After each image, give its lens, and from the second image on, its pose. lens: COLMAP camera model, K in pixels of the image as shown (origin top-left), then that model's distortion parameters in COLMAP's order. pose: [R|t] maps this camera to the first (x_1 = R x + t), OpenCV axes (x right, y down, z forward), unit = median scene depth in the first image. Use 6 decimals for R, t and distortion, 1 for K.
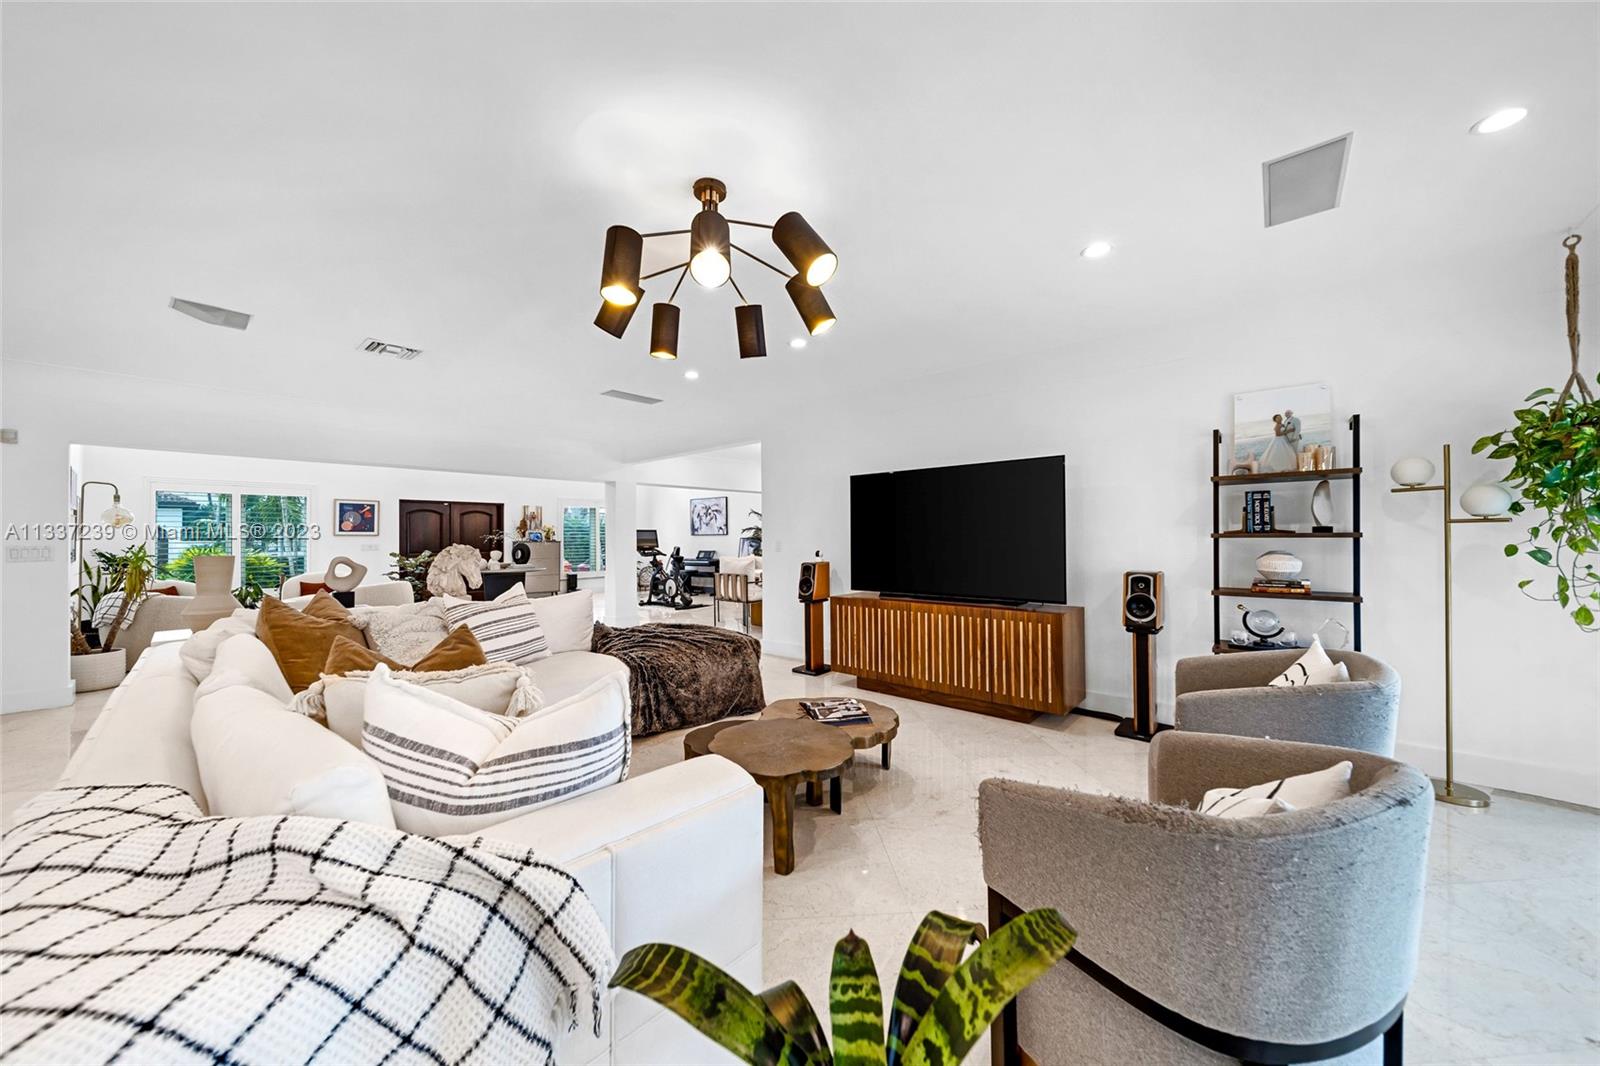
lens RADIAL K [[548.4, 0, 794.6], [0, 548.4, 533.5], [0, 0, 1]] dist [-0.000117, -0.000044]
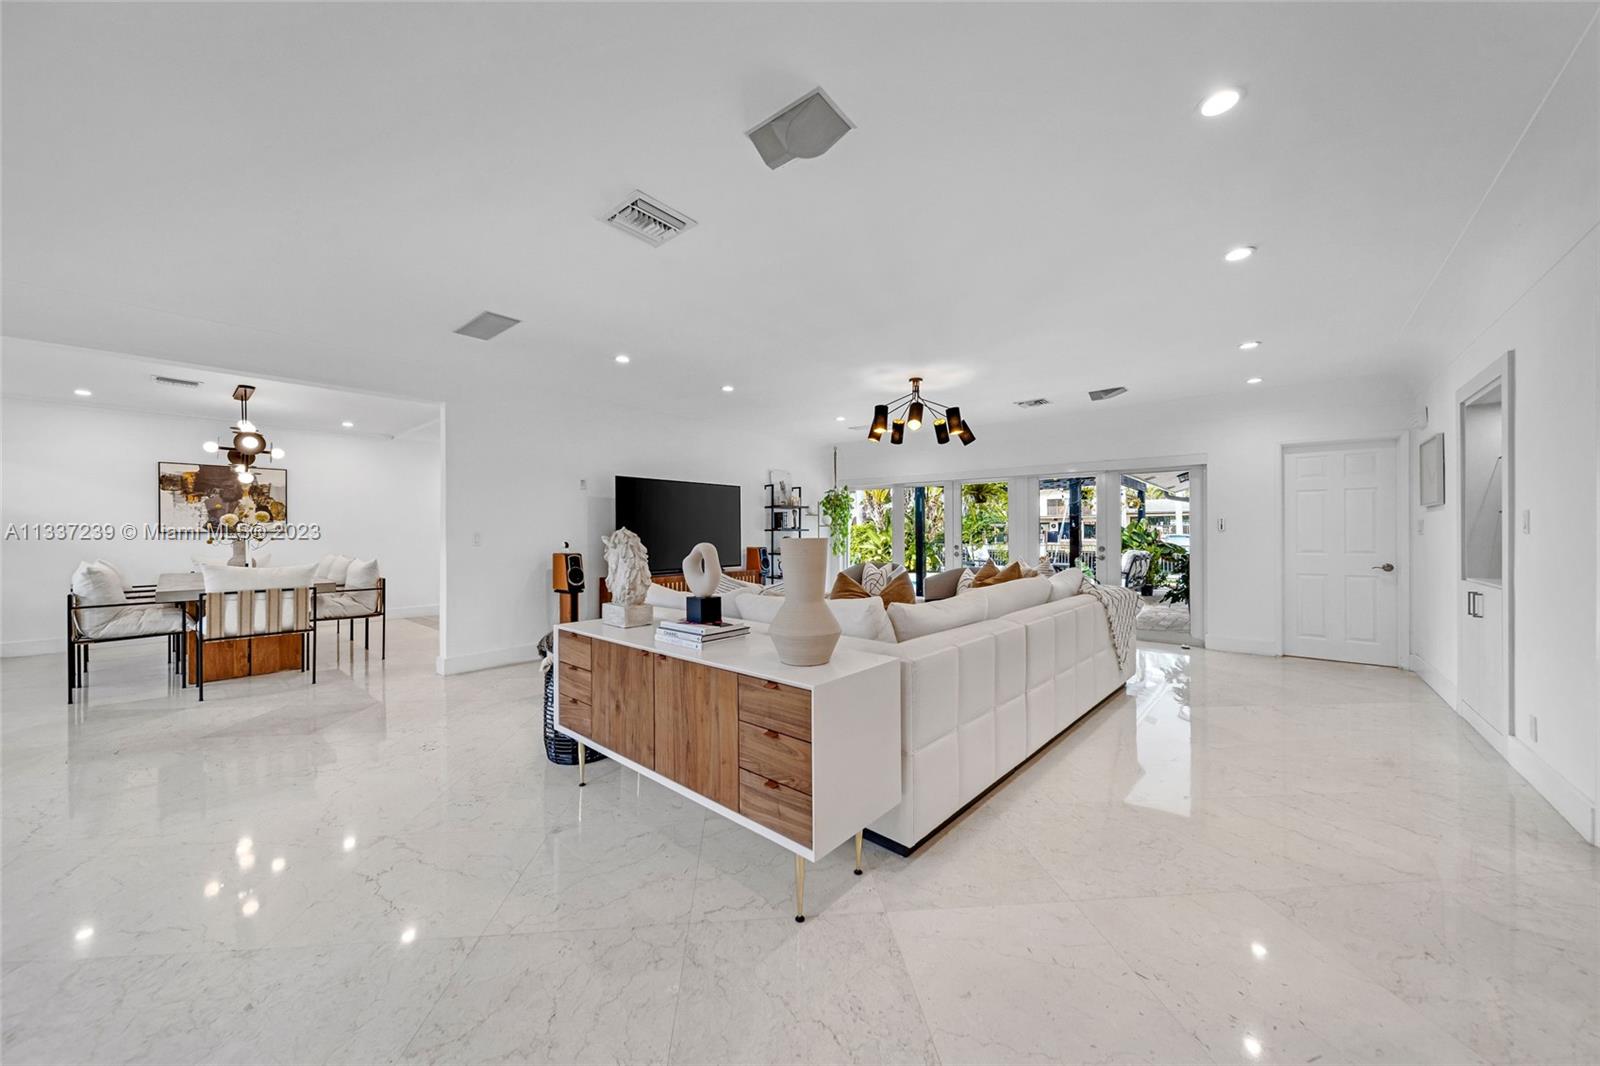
lens RADIAL K [[559.2, 0, 793.5], [0, 559.2, 527.1], [0, 0, 1]] dist [-0.001645, -0.000130]
pose [[-0.004521, 0.020096, 0.999788, -1.231998], [-0.001100, 0.999797, -0.020101, 0.030129], [-0.999989, -0.001191, -0.004498, 0.726762]]
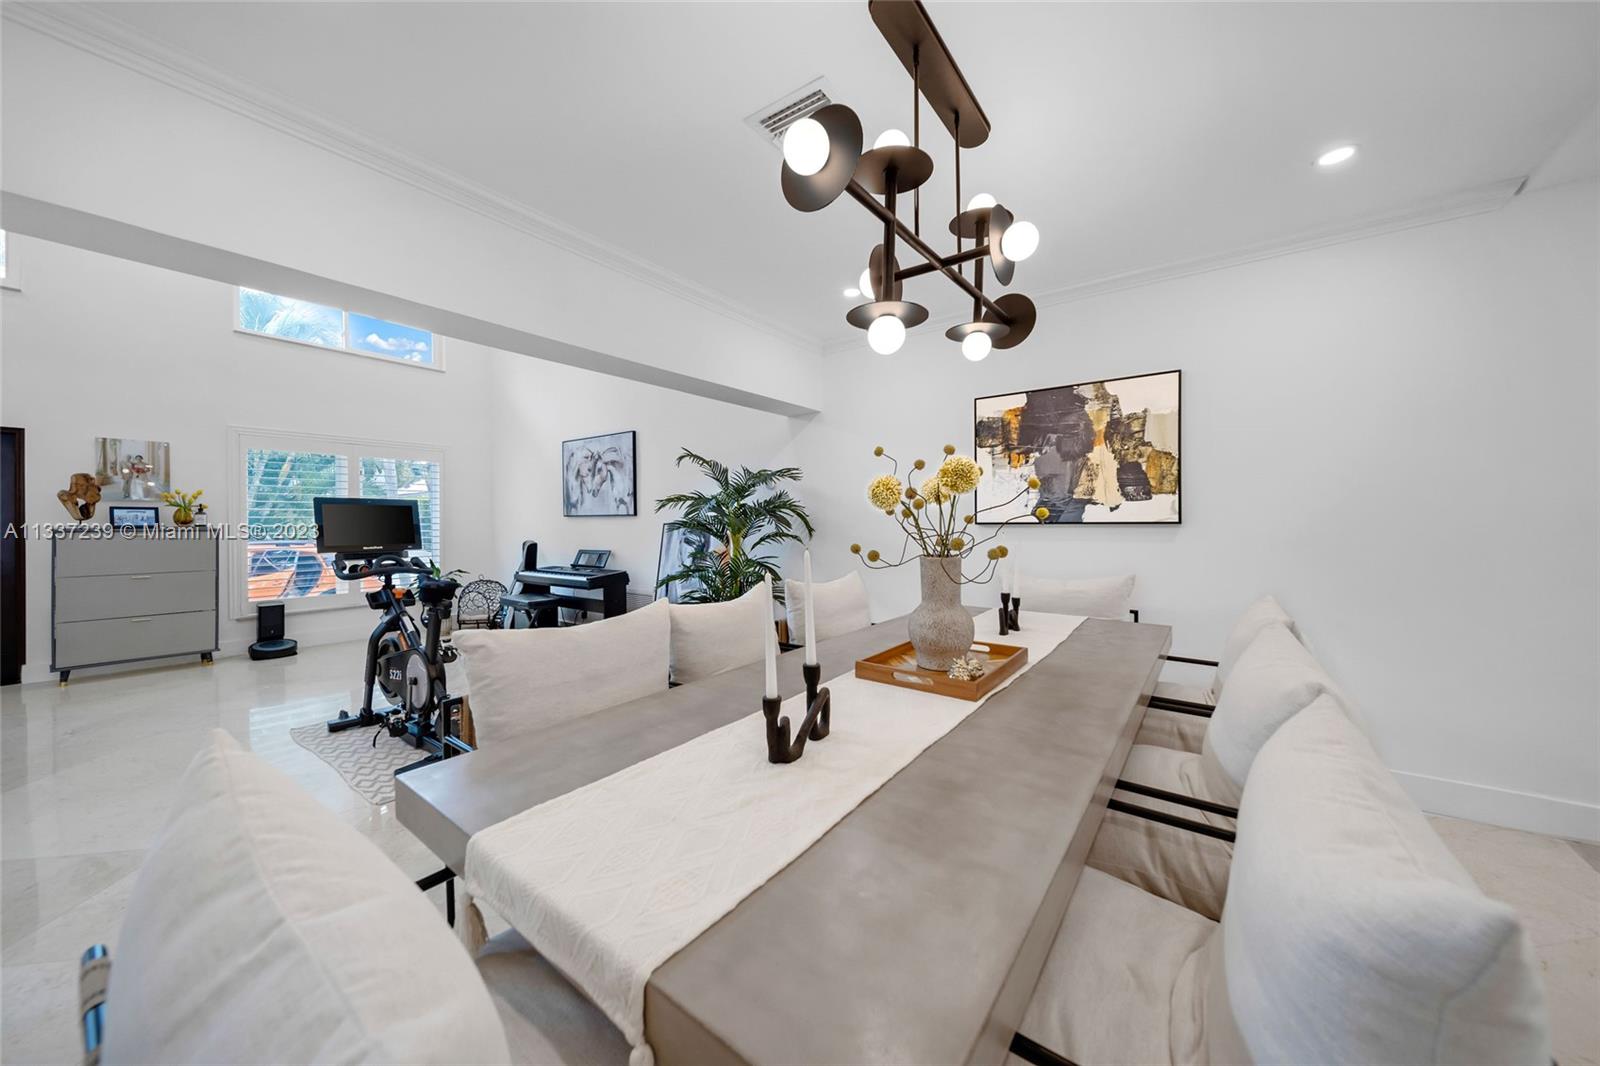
lens RADIAL K [[559.2, 0, 793.5], [0, 559.2, 527.1], [0, 0, 1]] dist [-0.001645, -0.000130]
pose [[0.997446, 0.004901, 0.071261, -0.079179], [-0.006058, 0.999853, 0.016024, 0.009912], [-0.071172, -0.016415, 0.997329, 1.586321]]
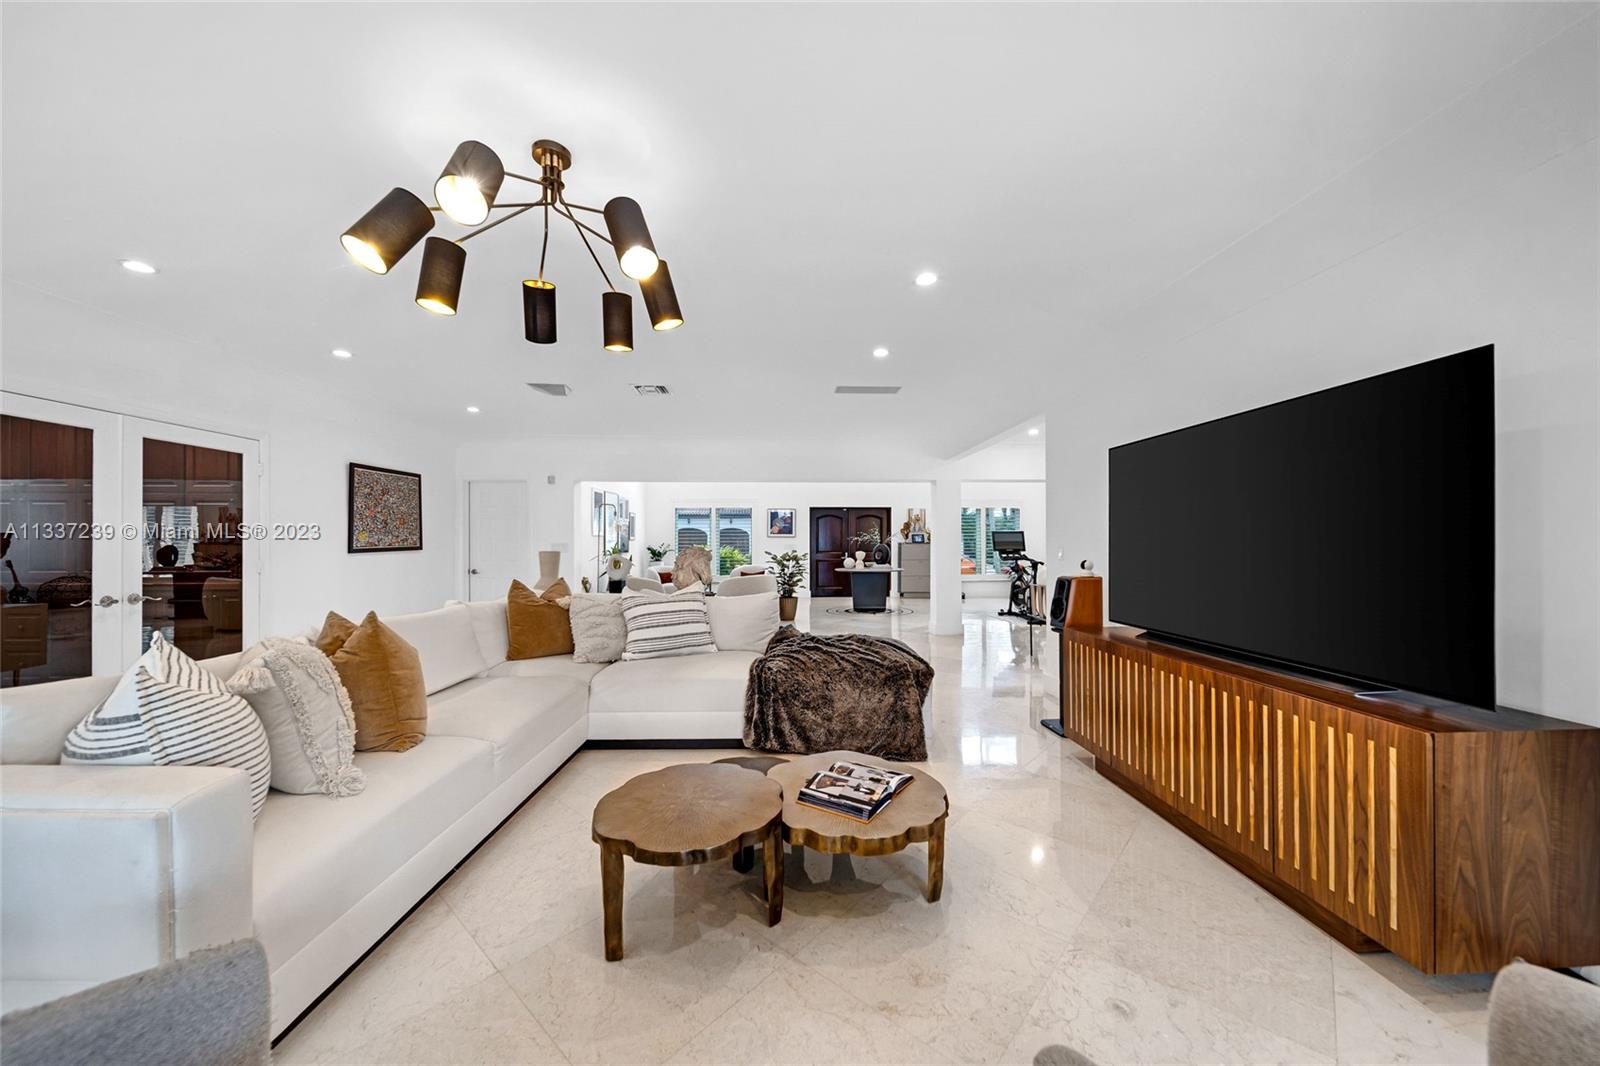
lens RADIAL K [[564.3, 0, 806.6], [0, 564.3, 539.8], [0, 0, 1]] dist [-0.001712, -0.000297]
pose [[0.702791, 0.004153, -0.711384, 0.377976], [0.001974, 0.999968, 0.007788, -0.001179], [0.711394, -0.006878, 0.702760, 0.303412]]
